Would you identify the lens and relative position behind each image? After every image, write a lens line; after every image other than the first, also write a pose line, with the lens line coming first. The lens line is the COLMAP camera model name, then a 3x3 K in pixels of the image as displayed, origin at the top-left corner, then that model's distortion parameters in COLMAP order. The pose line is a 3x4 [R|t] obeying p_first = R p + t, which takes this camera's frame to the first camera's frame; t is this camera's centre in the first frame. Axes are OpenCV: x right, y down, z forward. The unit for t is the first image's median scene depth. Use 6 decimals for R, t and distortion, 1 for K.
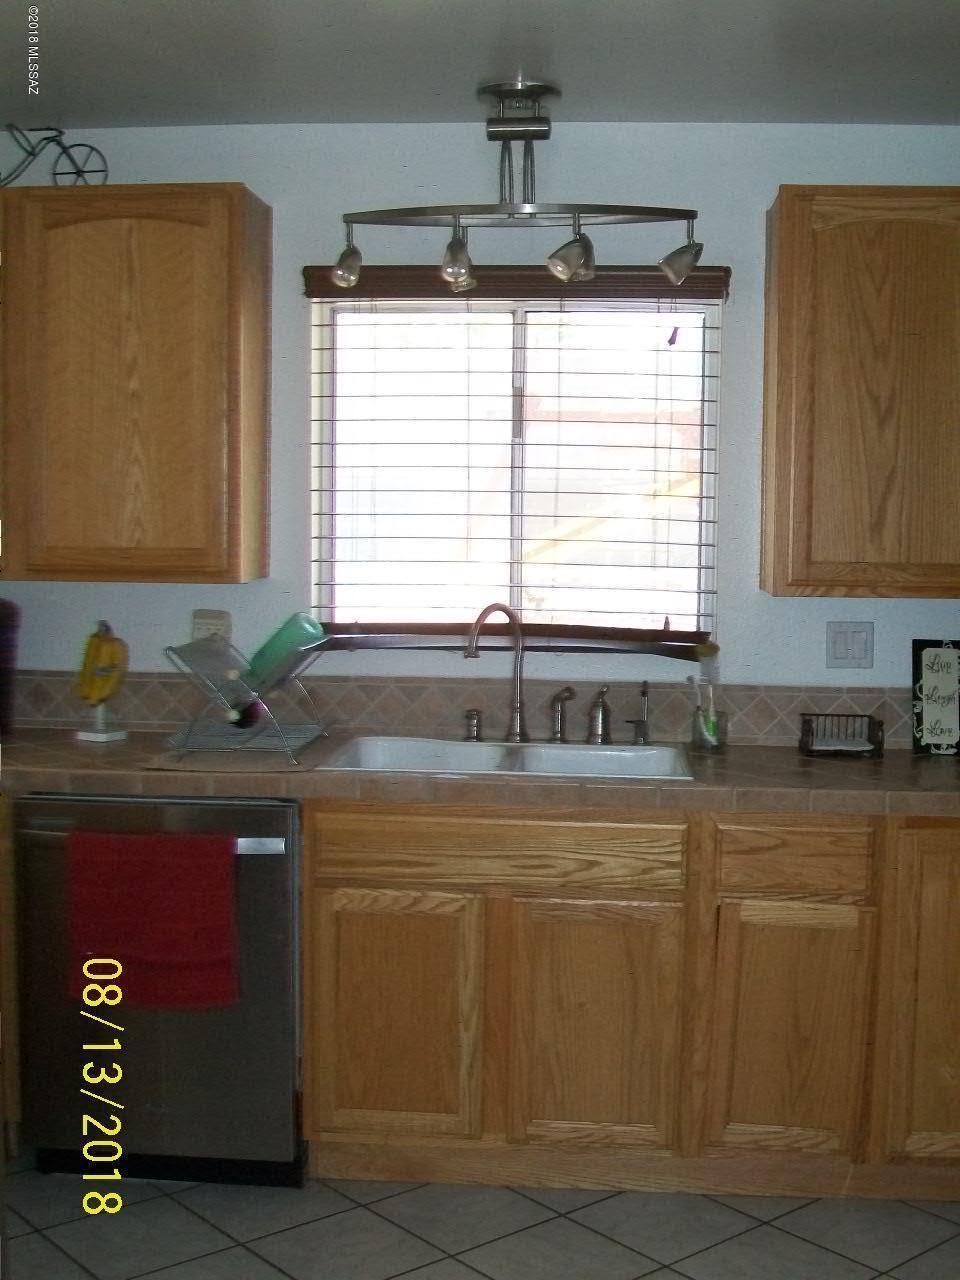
lens RADIAL K [[1556.6, 0, 480.0], [0, 1556.6, 640.0], [0, 0, 1]] dist [-0.170431, -0.052179]
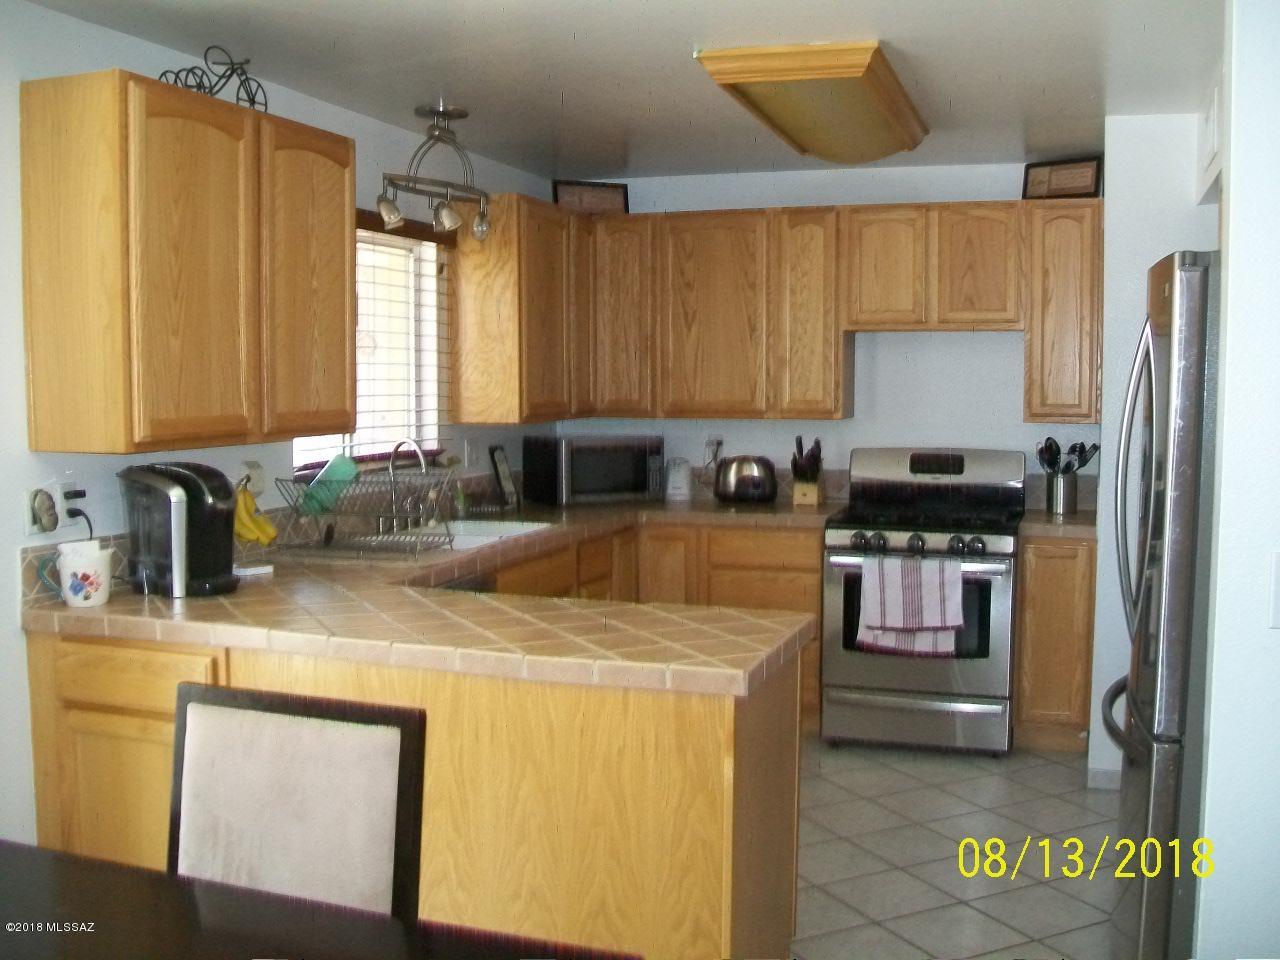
lens RADIAL K [[1325.2, 0, 640.0], [0, 1325.2, 480.0], [0, 0, 1]] dist [-0.176243, 0.118525]
pose [[0.253700, -0.086608, 0.963398, -1.178223], [0.081624, 0.994348, 0.067896, -0.051539], [-0.963833, 0.061411, 0.259335, 0.441620]]
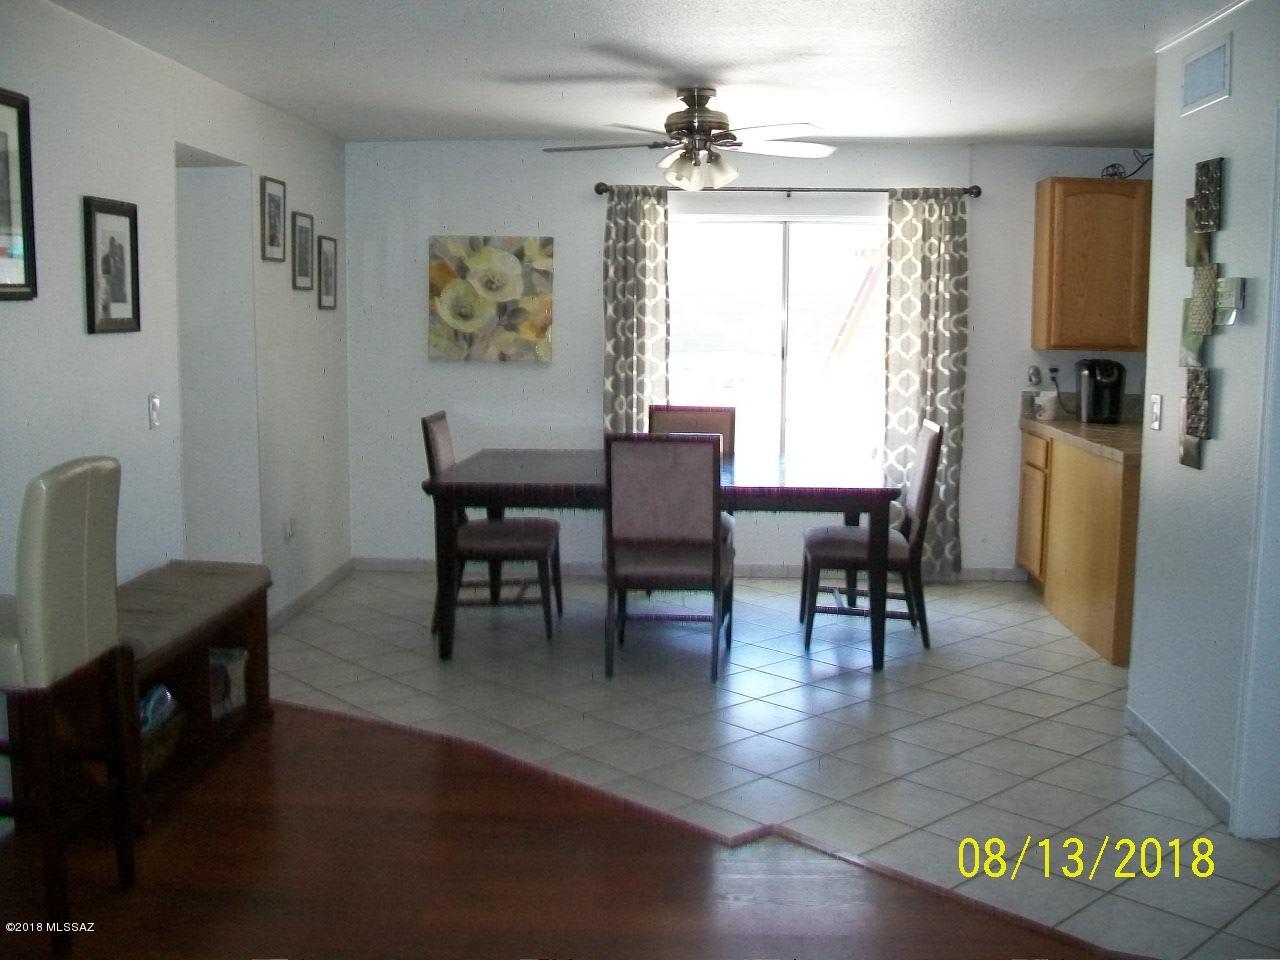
lens RADIAL K [[1325.2, 0, 640.0], [0, 1325.2, 480.0], [0, 0, 1]] dist [-0.176243, 0.118525]
pose [[0.999271, -0.016528, 0.034419, -1.110055], [0.014956, 0.998855, 0.045450, 0.054462], [-0.035131, -0.044902, 0.998373, -0.899505]]
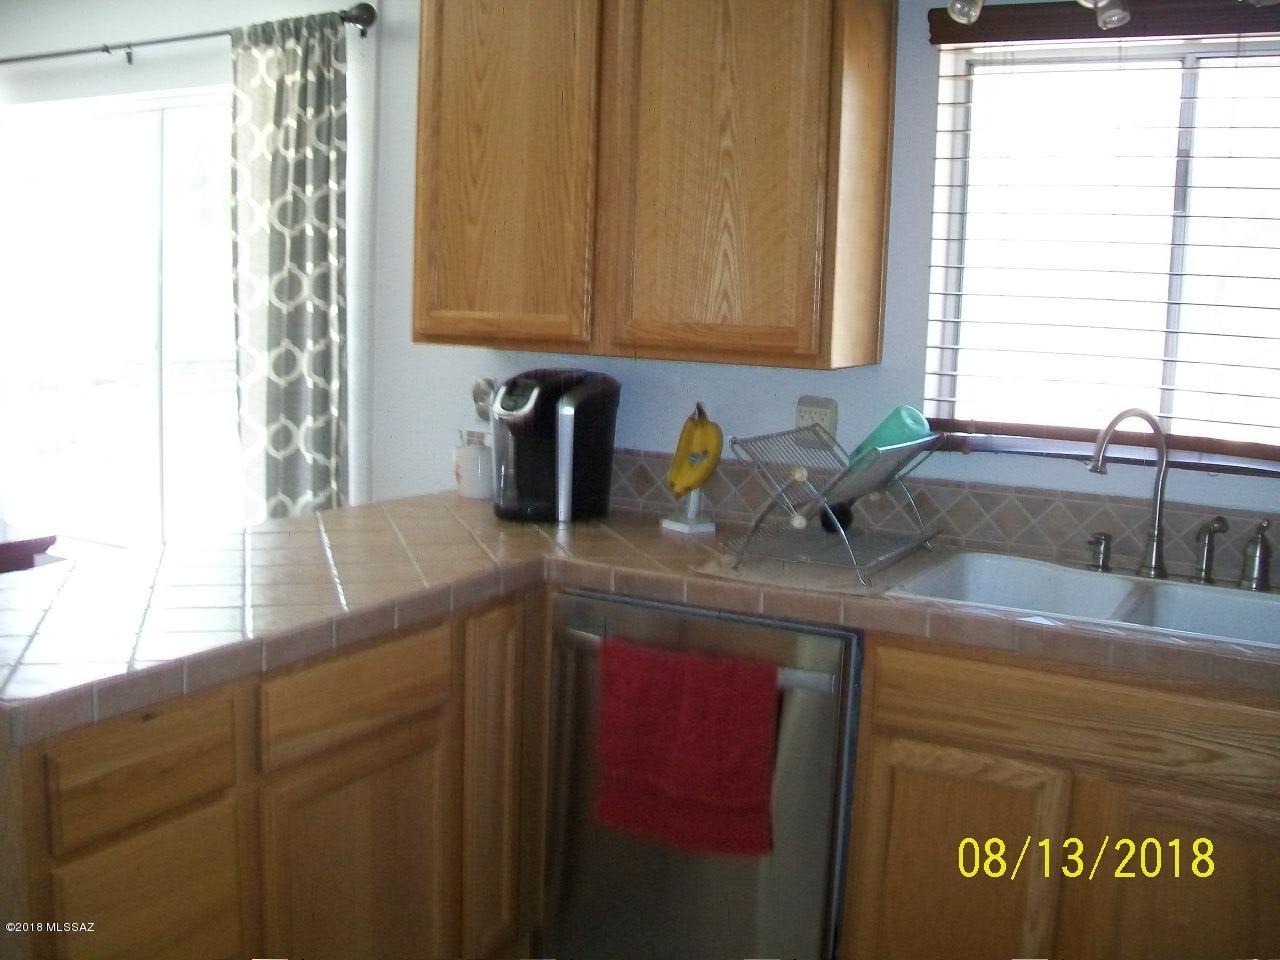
lens RADIAL K [[1325.2, 0, 640.0], [0, 1325.2, 480.0], [0, 0, 1]] dist [-0.176243, 0.118525]
pose [[0.910456, 0.074009, -0.406932, 0.052047], [-0.053901, 0.996701, 0.060674, -0.013037], [0.410080, -0.033307, 0.911441, 0.264410]]
